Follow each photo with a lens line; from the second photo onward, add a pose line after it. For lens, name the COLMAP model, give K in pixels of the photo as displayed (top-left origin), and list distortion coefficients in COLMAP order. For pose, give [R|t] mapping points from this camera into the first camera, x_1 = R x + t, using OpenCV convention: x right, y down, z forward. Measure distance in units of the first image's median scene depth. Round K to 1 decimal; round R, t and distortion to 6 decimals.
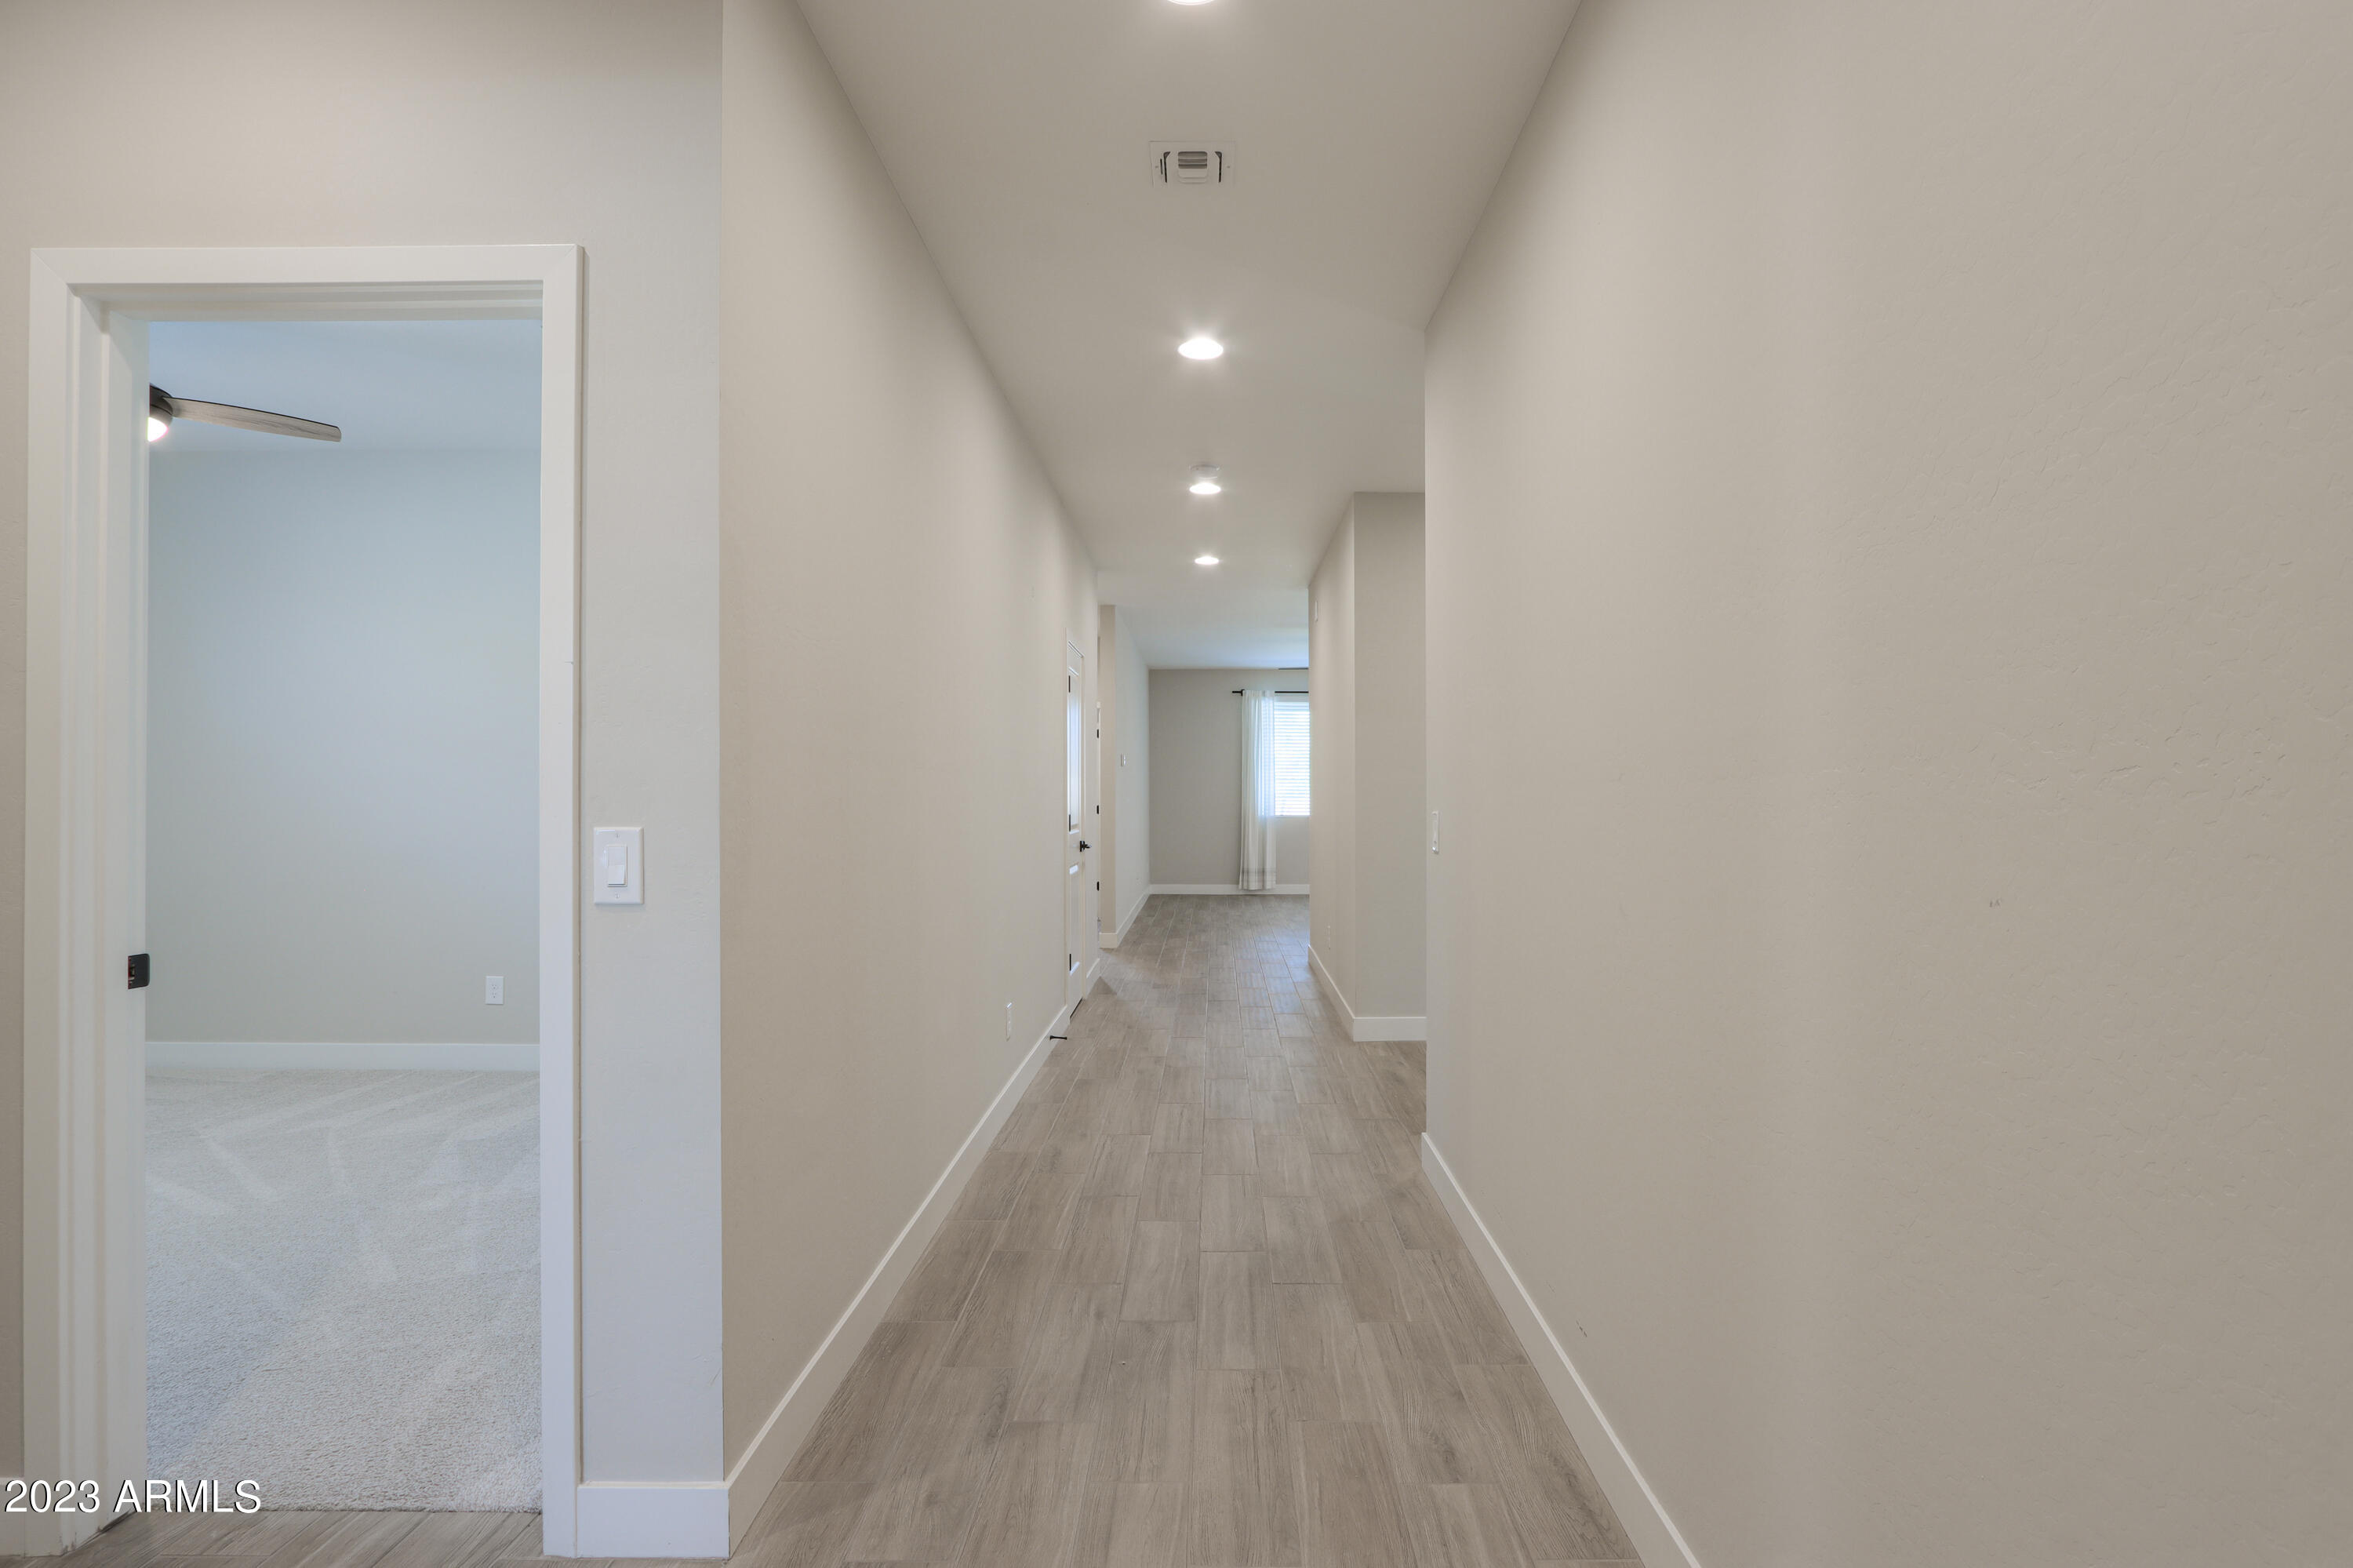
lens RADIAL K [[1109.2, 0, 1178.0], [0, 1109.2, 800.3], [0, 0, 1]] dist [-0.018230, 0.001660]
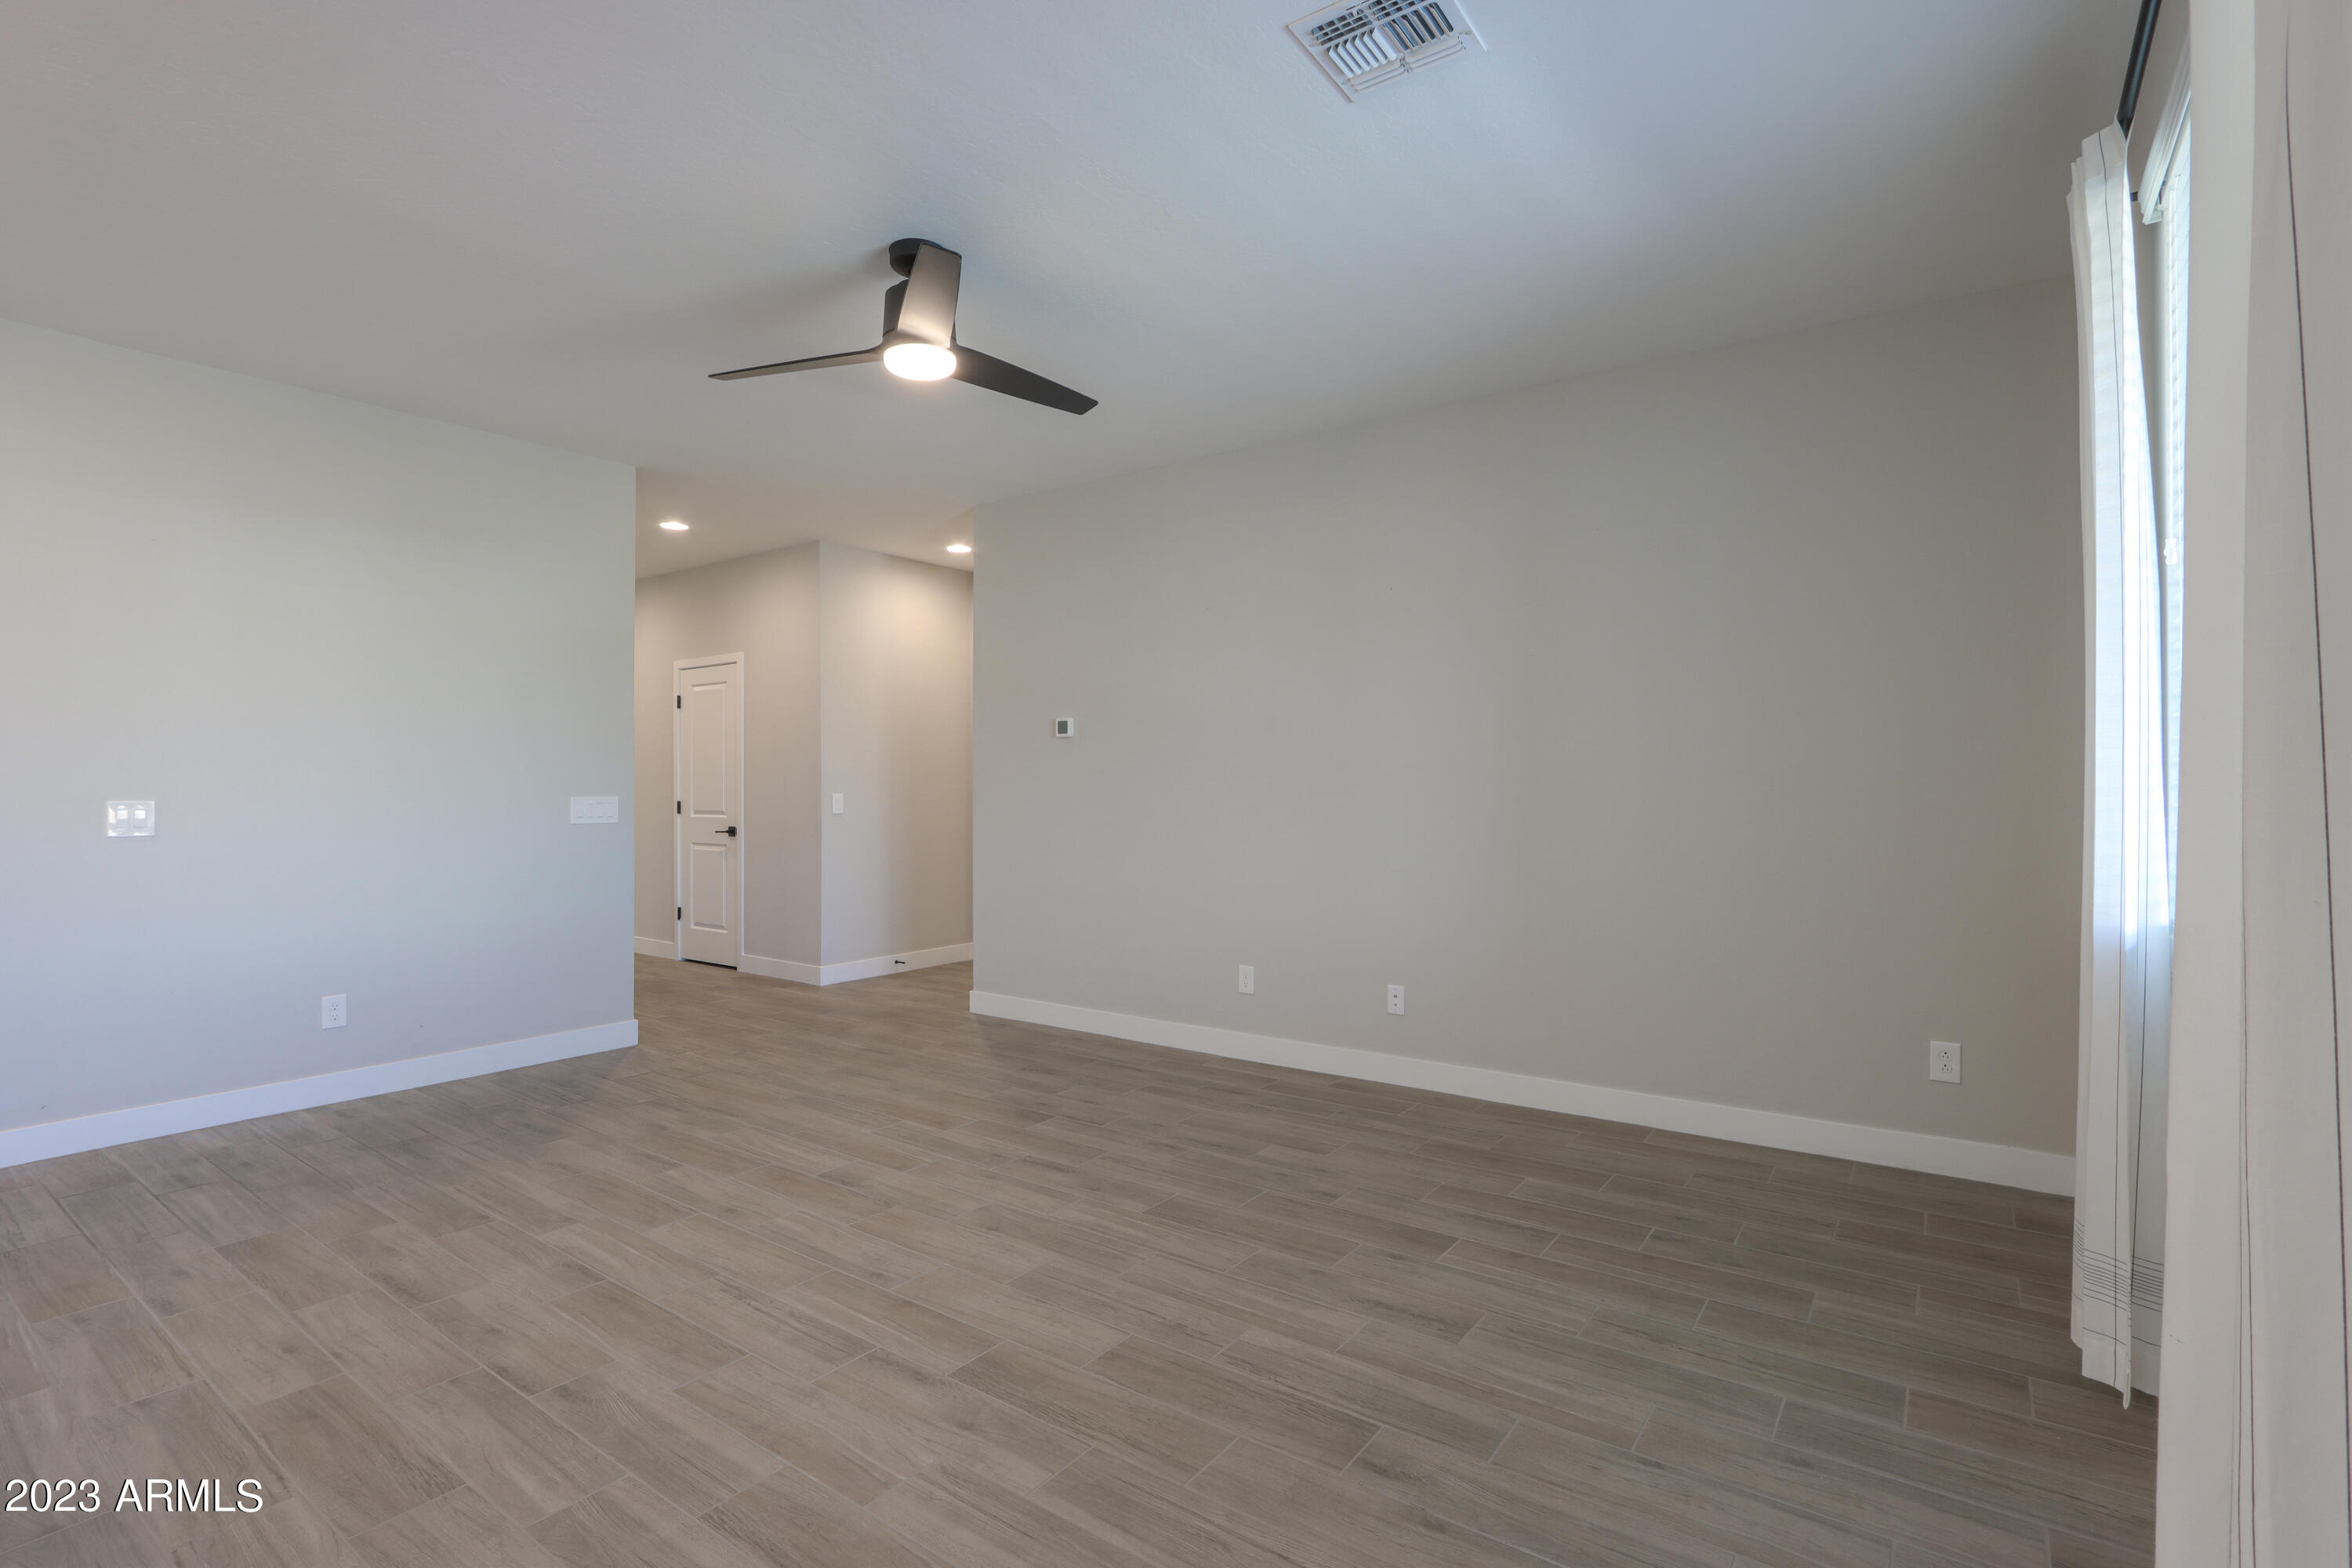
lens RADIAL K [[1093.5, 0, 1169.9], [0, 1093.5, 781.0], [0, 0, 1]] dist [-0.017339, 0.000718]
pose [[-0.560984, -0.001833, -0.827825, 0.325514], [-0.003005, 0.999995, -0.000178, -0.005663], [0.827821, 0.002388, -0.560987, 1.122952]]
